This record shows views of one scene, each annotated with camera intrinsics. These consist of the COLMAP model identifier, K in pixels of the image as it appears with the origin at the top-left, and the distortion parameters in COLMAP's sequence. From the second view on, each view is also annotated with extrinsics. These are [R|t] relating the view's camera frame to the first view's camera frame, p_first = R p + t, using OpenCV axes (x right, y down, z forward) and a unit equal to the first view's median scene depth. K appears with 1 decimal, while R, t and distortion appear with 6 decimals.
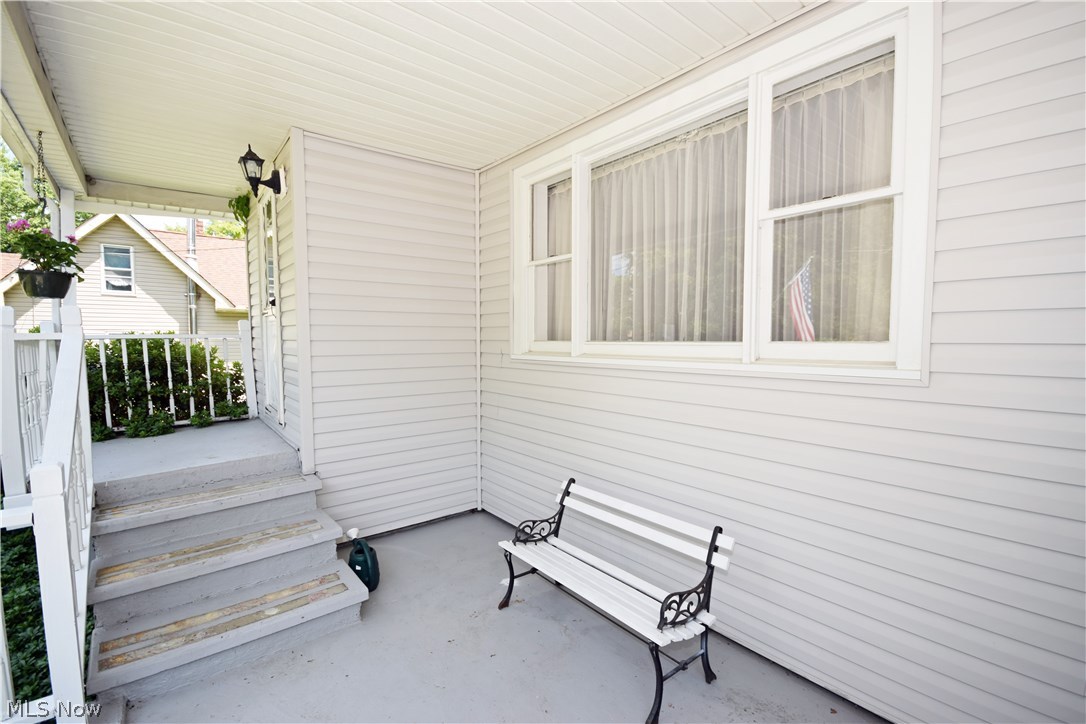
lens RADIAL K [[482.1, 0, 543.0], [0, 482.1, 362.0], [0, 0, 1]] dist [0.029574, -0.024077]
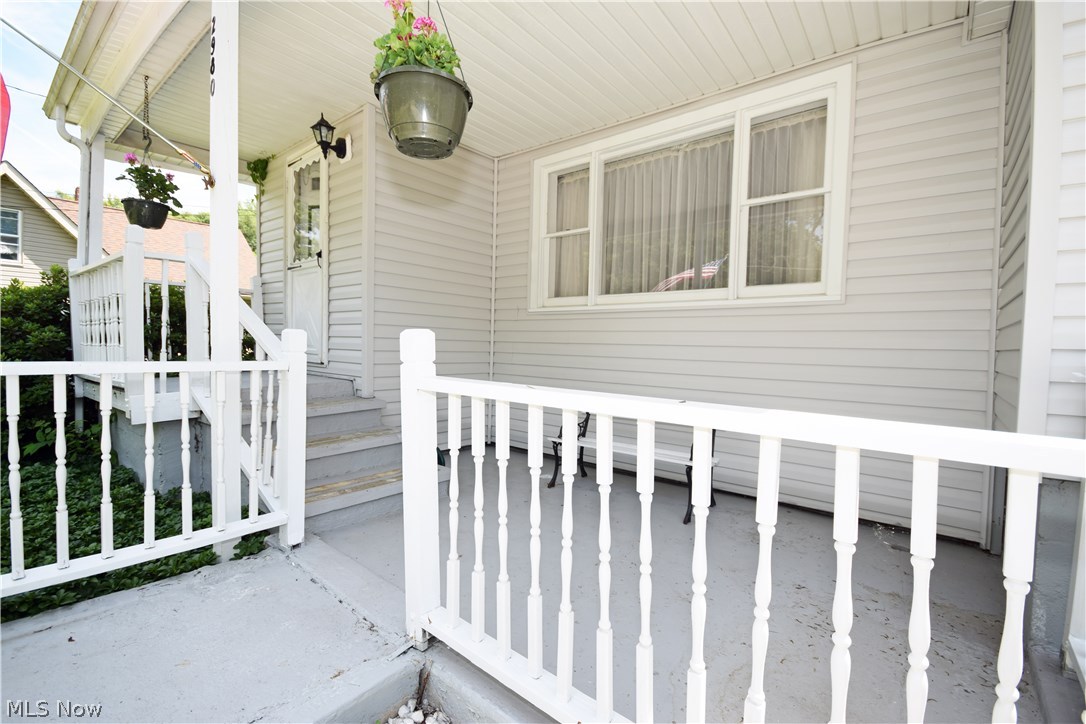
lens RADIAL K [[482.1, 0, 543.0], [0, 482.1, 362.0], [0, 0, 1]] dist [0.029574, -0.024077]
pose [[0.978033, 0.019212, 0.207561, -0.326419], [-0.015794, 0.999711, -0.018114, 0.164326], [-0.207849, 0.014438, 0.978054, -0.244715]]
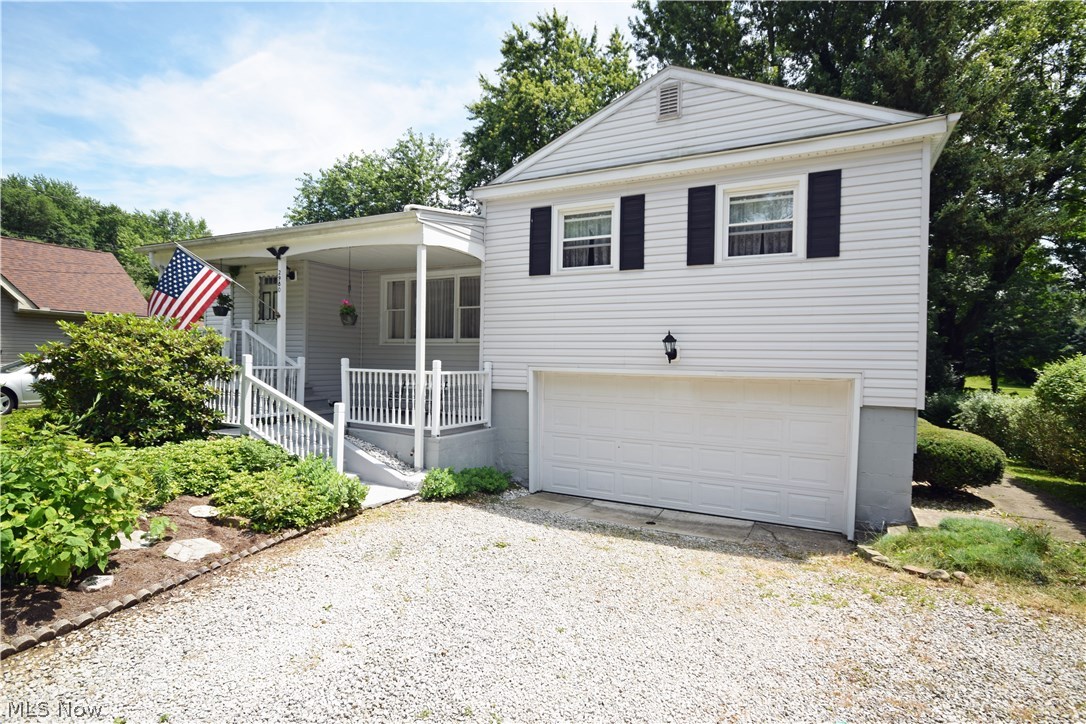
lens RADIAL K [[555.2, 0, 543.0], [0, 555.2, 362.0], [0, 0, 1]] dist [0.046119, 0.000115]
pose [[0.912877, 0.015299, 0.407948, -0.575158], [0.002003, 0.999118, -0.041951, 0.256793], [-0.408230, 0.039113, 0.912041, -2.564872]]
